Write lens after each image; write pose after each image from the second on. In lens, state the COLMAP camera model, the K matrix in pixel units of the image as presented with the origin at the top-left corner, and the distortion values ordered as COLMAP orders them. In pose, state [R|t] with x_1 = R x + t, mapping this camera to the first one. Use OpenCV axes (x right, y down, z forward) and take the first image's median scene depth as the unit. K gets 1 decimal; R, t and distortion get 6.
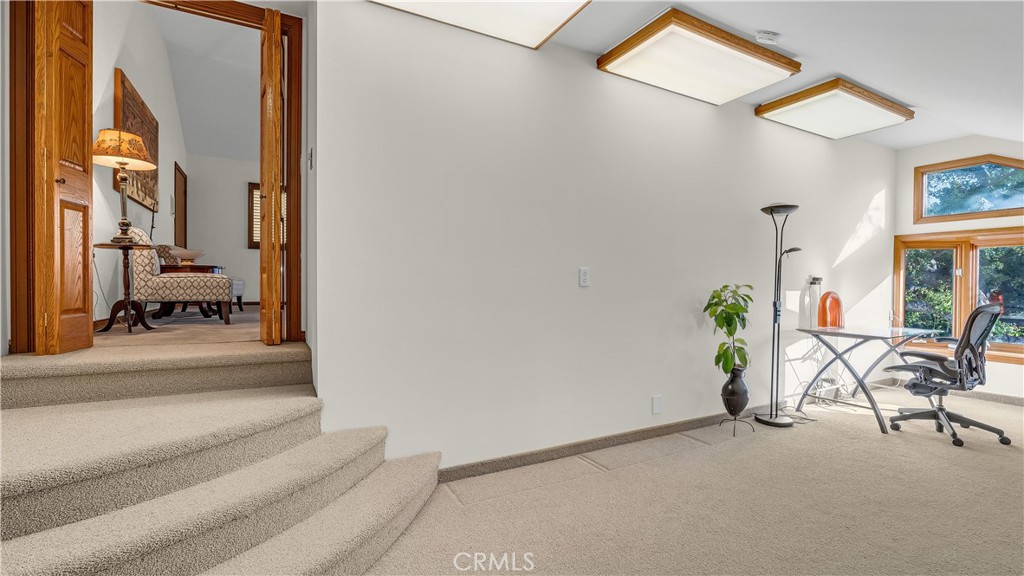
lens RADIAL K [[450.3, 0, 513.3], [0, 450.3, 289.5], [0, 0, 1]] dist [-0.002360, 0.000350]
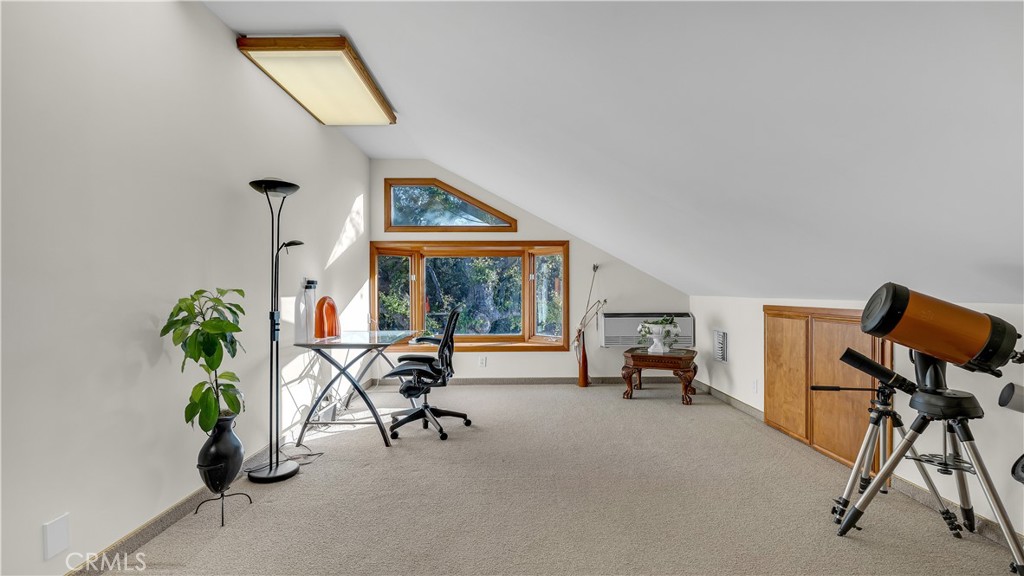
lens RADIAL K [[450.3, 0, 512.2], [0, 450.3, 295.5], [0, 0, 1]] dist [-0.002360, 0.000350]
pose [[0.470506, -0.018678, 0.882199, 0.120265], [0.019907, 0.999746, 0.010550, 0.000367], [-0.882172, 0.012598, 0.470759, 0.314432]]
